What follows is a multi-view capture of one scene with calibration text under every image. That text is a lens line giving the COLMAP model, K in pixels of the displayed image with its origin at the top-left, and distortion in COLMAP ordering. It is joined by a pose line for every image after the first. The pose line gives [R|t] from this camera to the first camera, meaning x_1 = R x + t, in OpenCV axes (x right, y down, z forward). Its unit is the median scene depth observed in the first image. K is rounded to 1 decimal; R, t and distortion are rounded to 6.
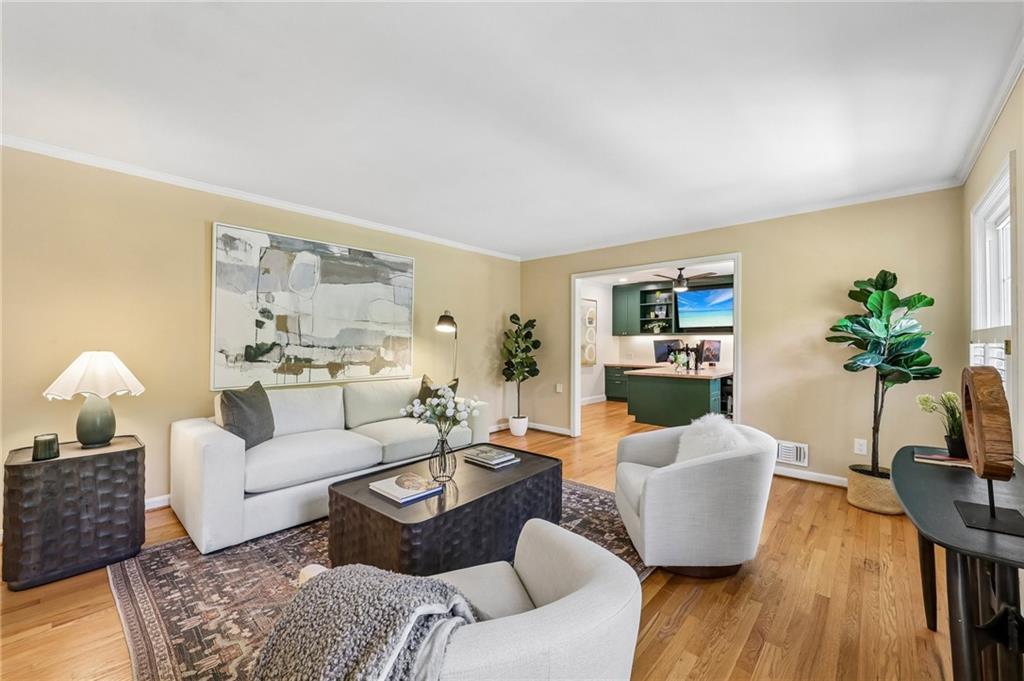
lens RADIAL K [[408.3, 0, 510.7], [0, 408.3, 340.2], [0, 0, 1]] dist [-0.002526, 0.000264]
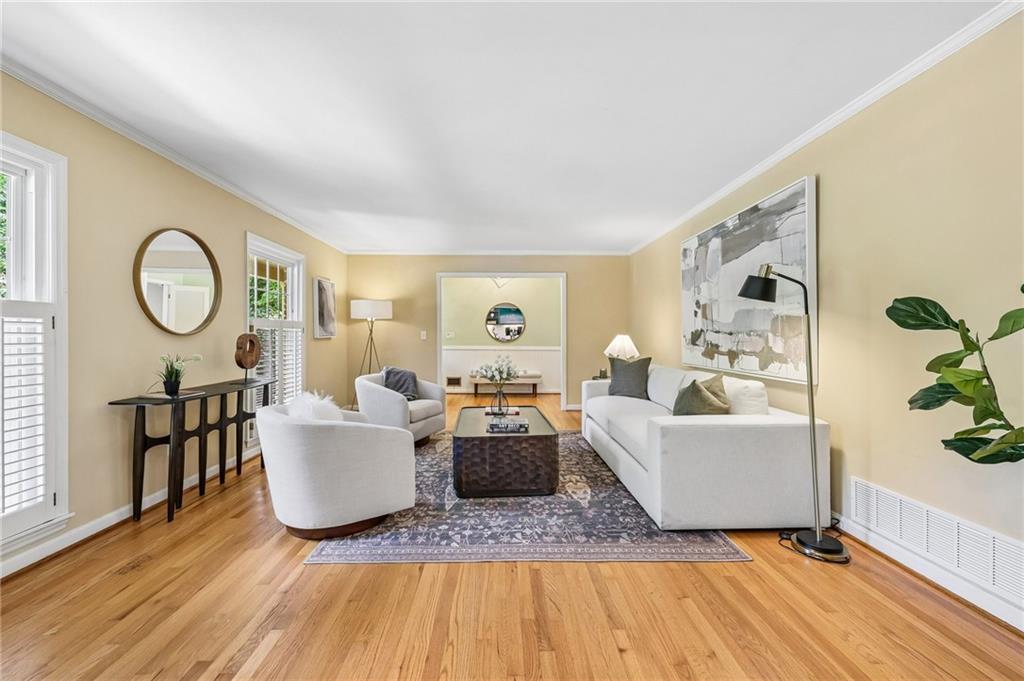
lens RADIAL K [[414.4, 0, 510.2], [0, 414.4, 339.7], [0, 0, 1]] dist [0.000711, 0.000037]
pose [[-0.723087, -0.000144, -0.690757, 0.525649], [-0.000155, 1.000000, -0.000045, 0.031534], [0.690757, 0.000074, -0.723087, 1.290958]]
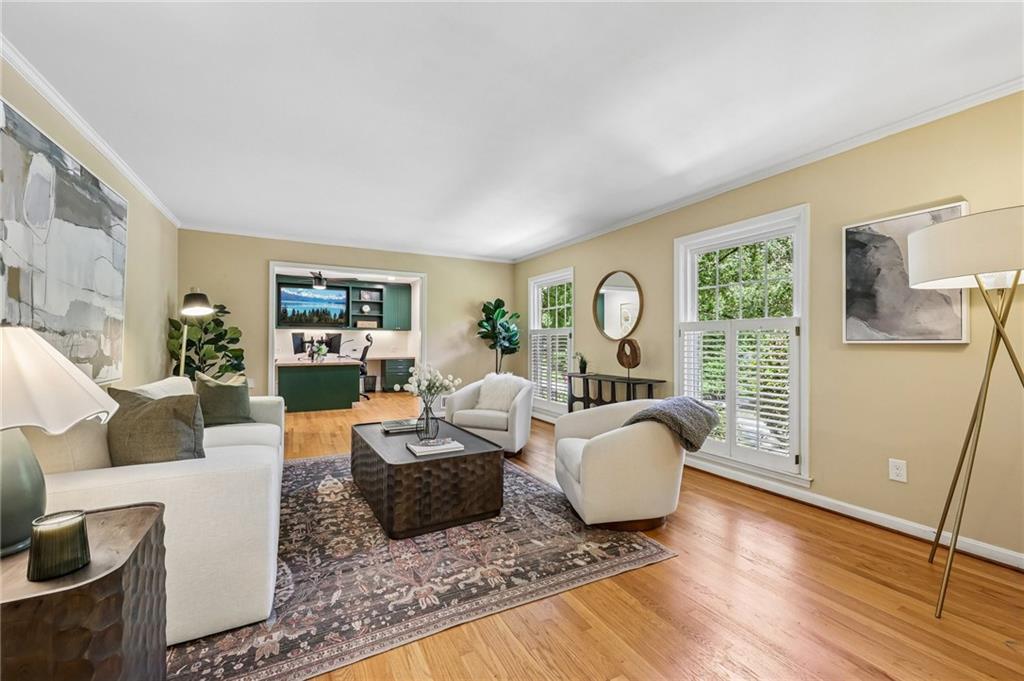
lens RADIAL K [[408.3, 0, 510.7], [0, 408.3, 340.2], [0, 0, 1]] dist [-0.002526, 0.000264]
pose [[0.334136, 0.000728, 0.942525, -0.745079], [-0.008053, 0.999965, 0.002083, 0.021685], [-0.942490, -0.008286, 0.334130, 0.214974]]
